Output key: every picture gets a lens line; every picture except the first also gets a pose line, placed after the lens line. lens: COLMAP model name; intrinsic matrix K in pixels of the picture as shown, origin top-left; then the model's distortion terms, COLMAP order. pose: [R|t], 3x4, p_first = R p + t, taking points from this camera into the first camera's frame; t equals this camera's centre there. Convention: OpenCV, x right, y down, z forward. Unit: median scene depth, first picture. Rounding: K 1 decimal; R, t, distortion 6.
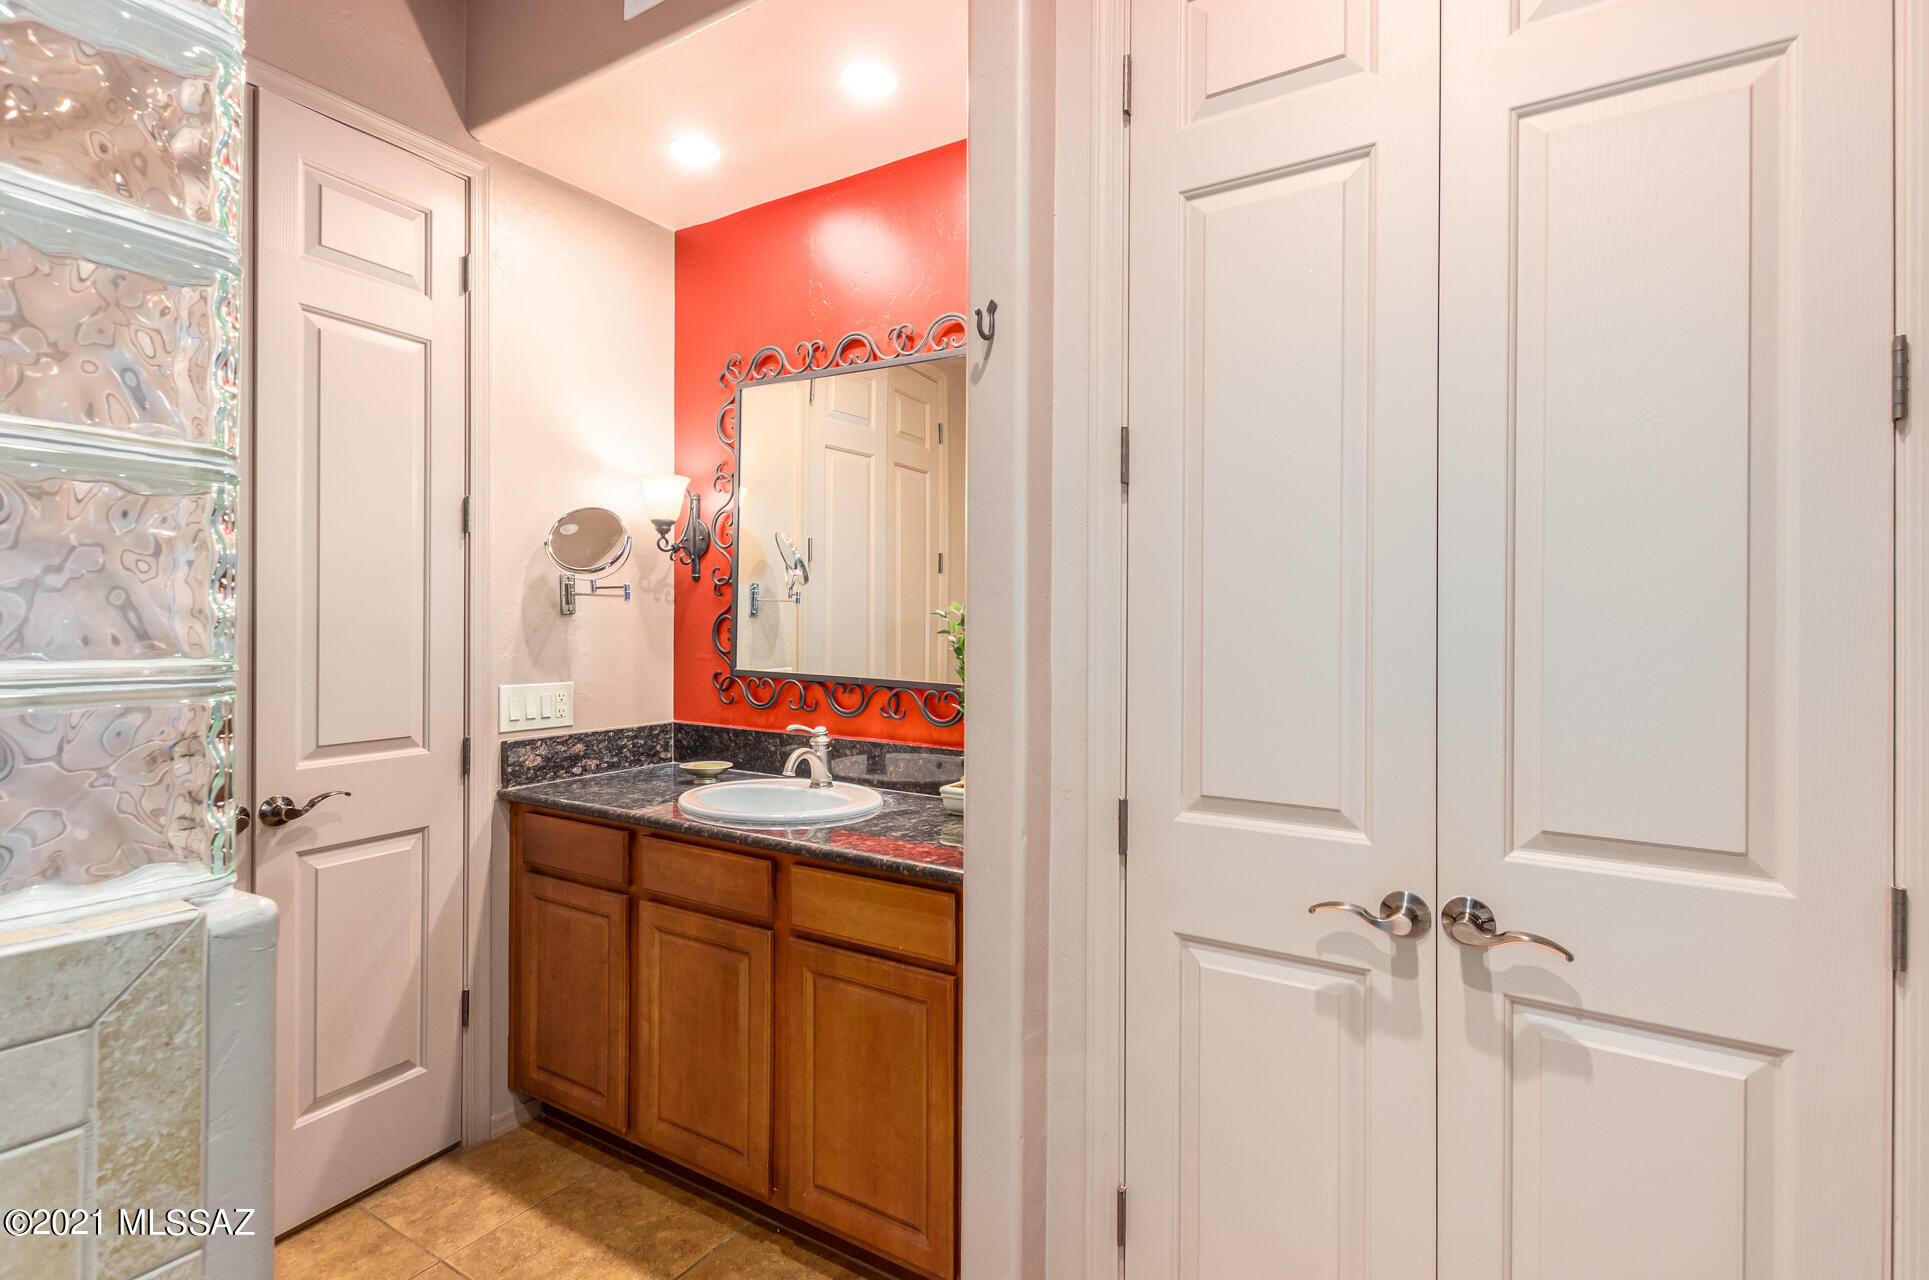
lens RADIAL K [[886.9, 0, 964.2], [0, 886.9, 625.6], [0, 0, 1]] dist [0.002591, 0.000754]
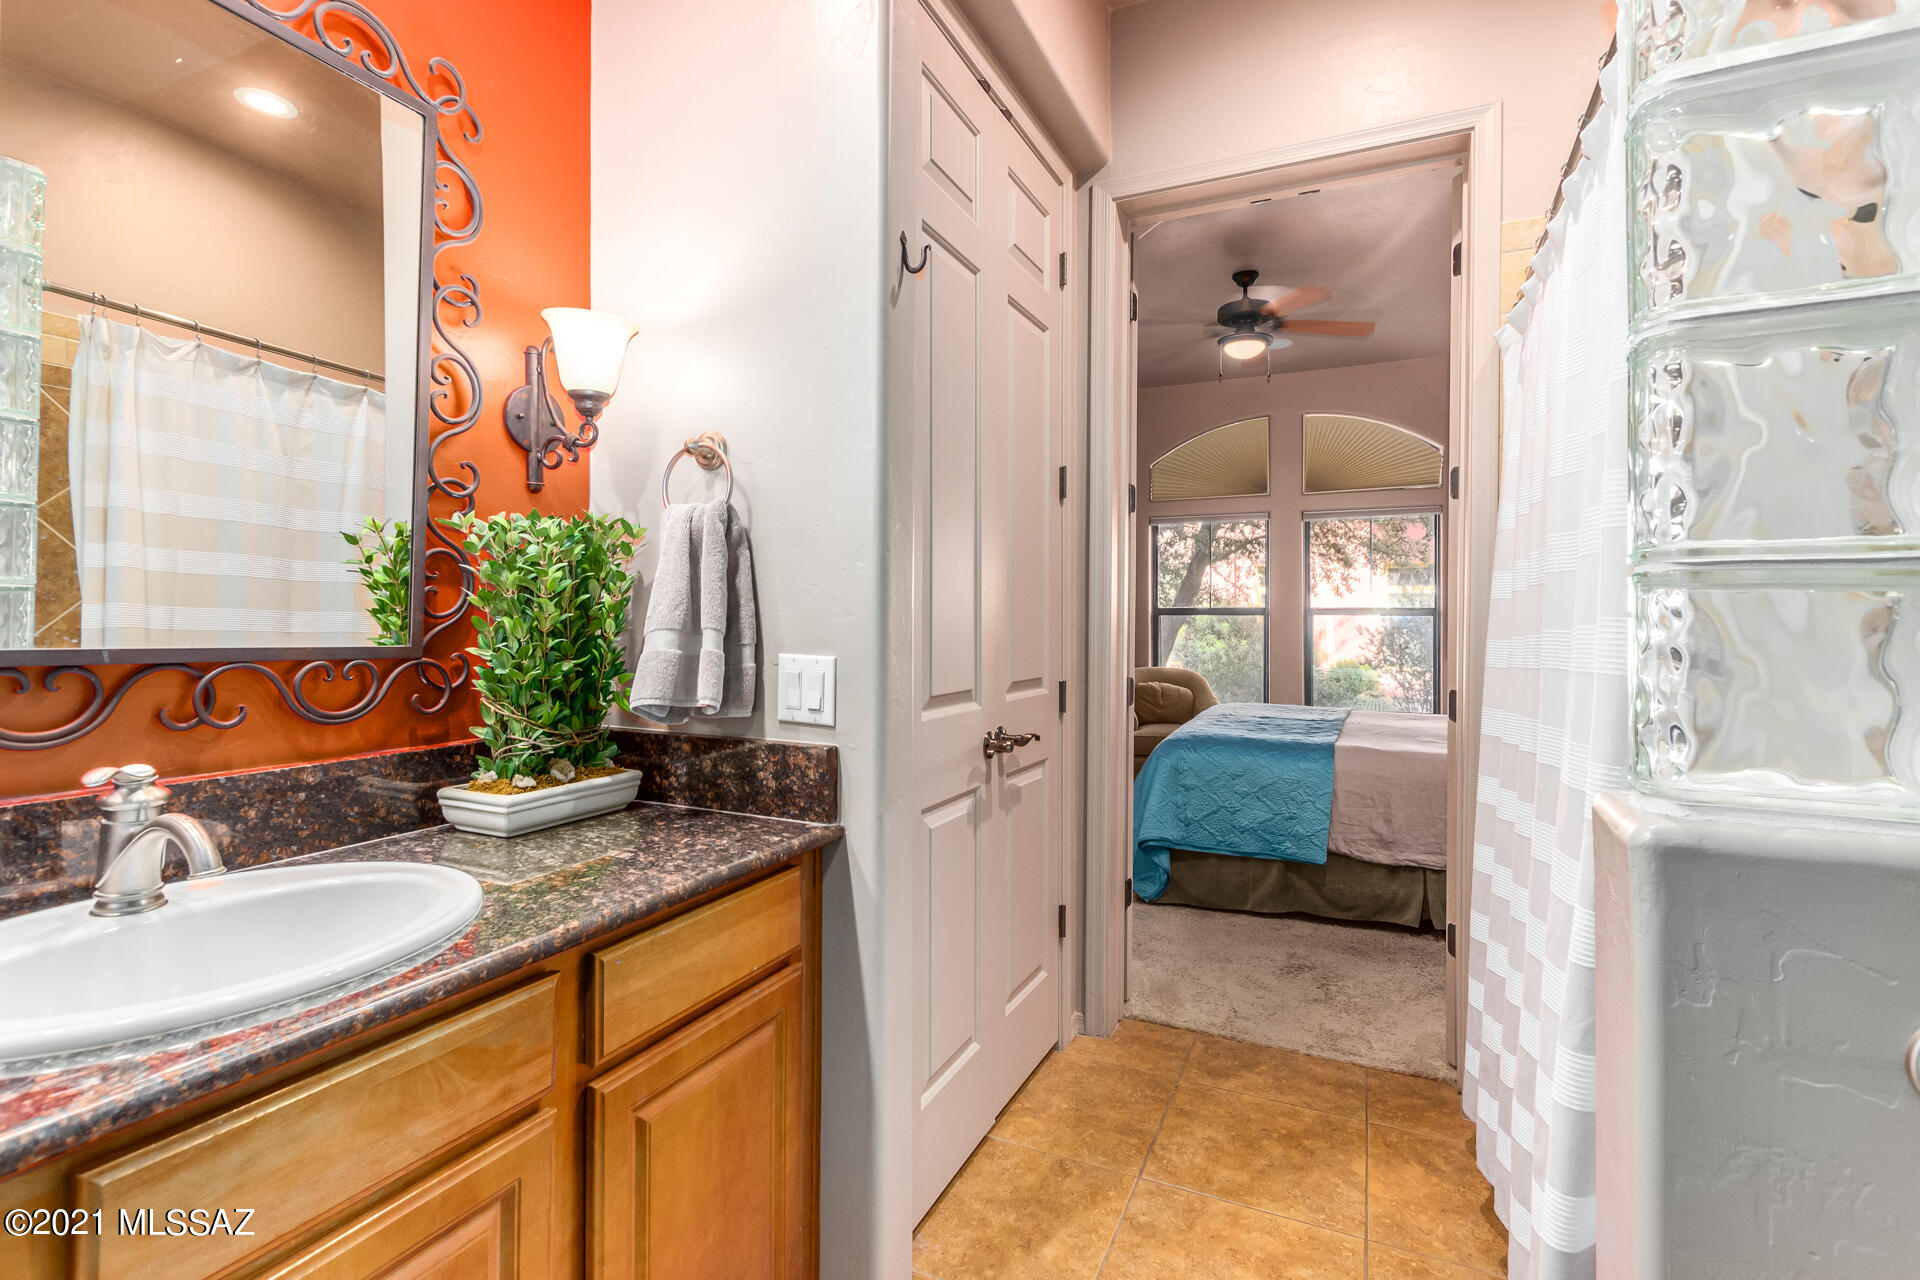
lens RADIAL K [[882.7, 0, 963.3], [0, 882.7, 627.5], [0, 0, 1]] dist [0.002591, 0.000754]
pose [[-0.097425, -0.014621, 0.995135, -1.112463], [0.001352, 0.999889, 0.014823, 0.077009], [-0.995242, 0.002789, -0.097395, 1.170460]]
